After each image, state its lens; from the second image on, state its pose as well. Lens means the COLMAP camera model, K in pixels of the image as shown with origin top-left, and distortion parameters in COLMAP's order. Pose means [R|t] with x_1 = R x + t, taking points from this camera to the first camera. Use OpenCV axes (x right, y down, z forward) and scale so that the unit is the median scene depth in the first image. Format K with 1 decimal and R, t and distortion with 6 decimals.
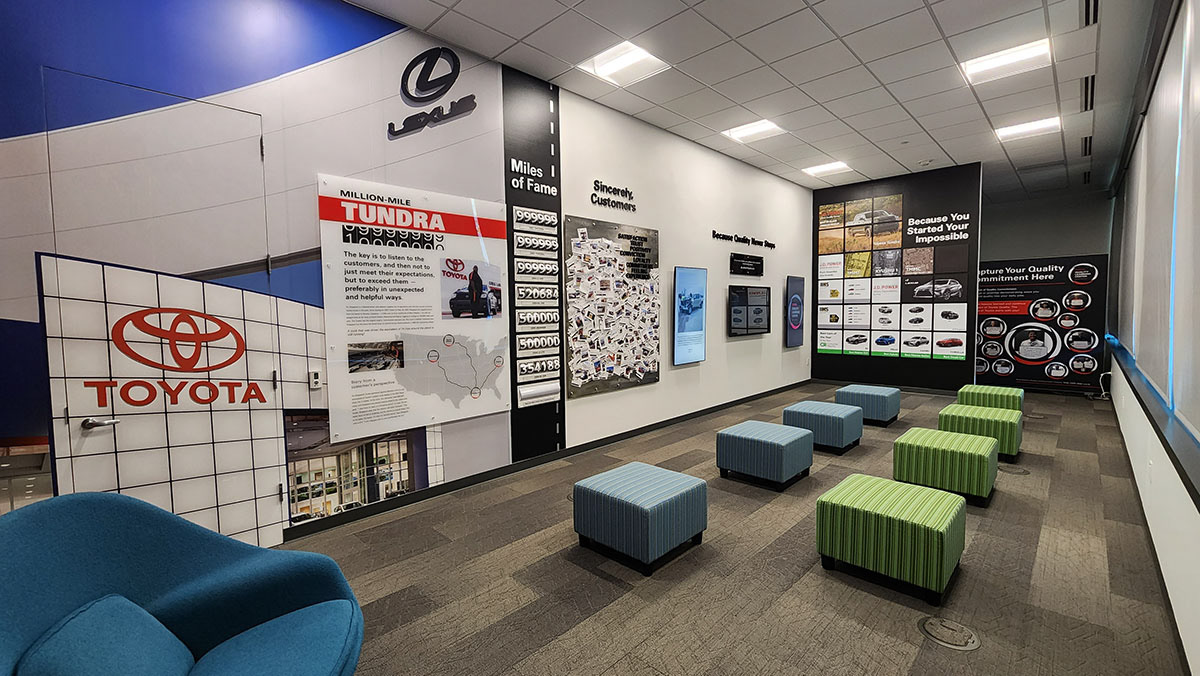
lens RADIAL K [[493.4, 0, 600.0], [0, 493.4, 338.0], [0, 0, 1]] dist [0.002032, -0.002908]
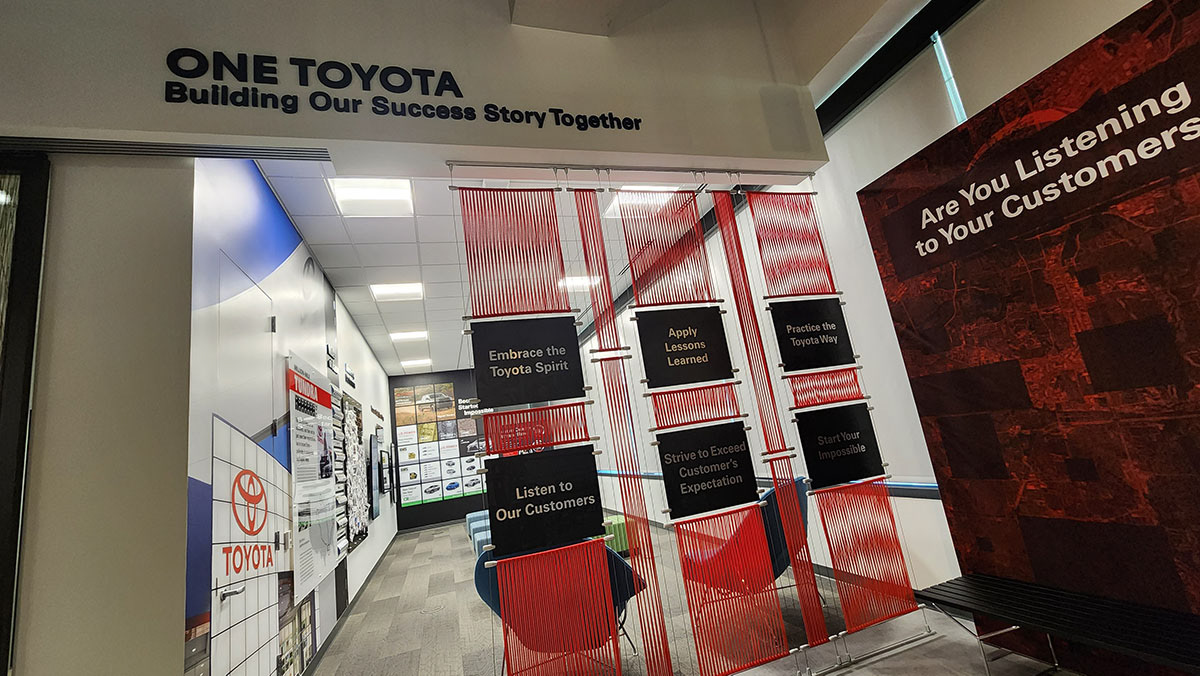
lens RADIAL K [[493.4, 0, 600.0], [0, 493.4, 338.0], [0, 0, 1]] dist [0.002032, -0.002908]
pose [[0.464379, 0.128453, 0.876272, -0.481675], [0.193368, 0.950848, -0.241860, 0.024292], [-0.864269, 0.281758, 0.416715, -0.040658]]
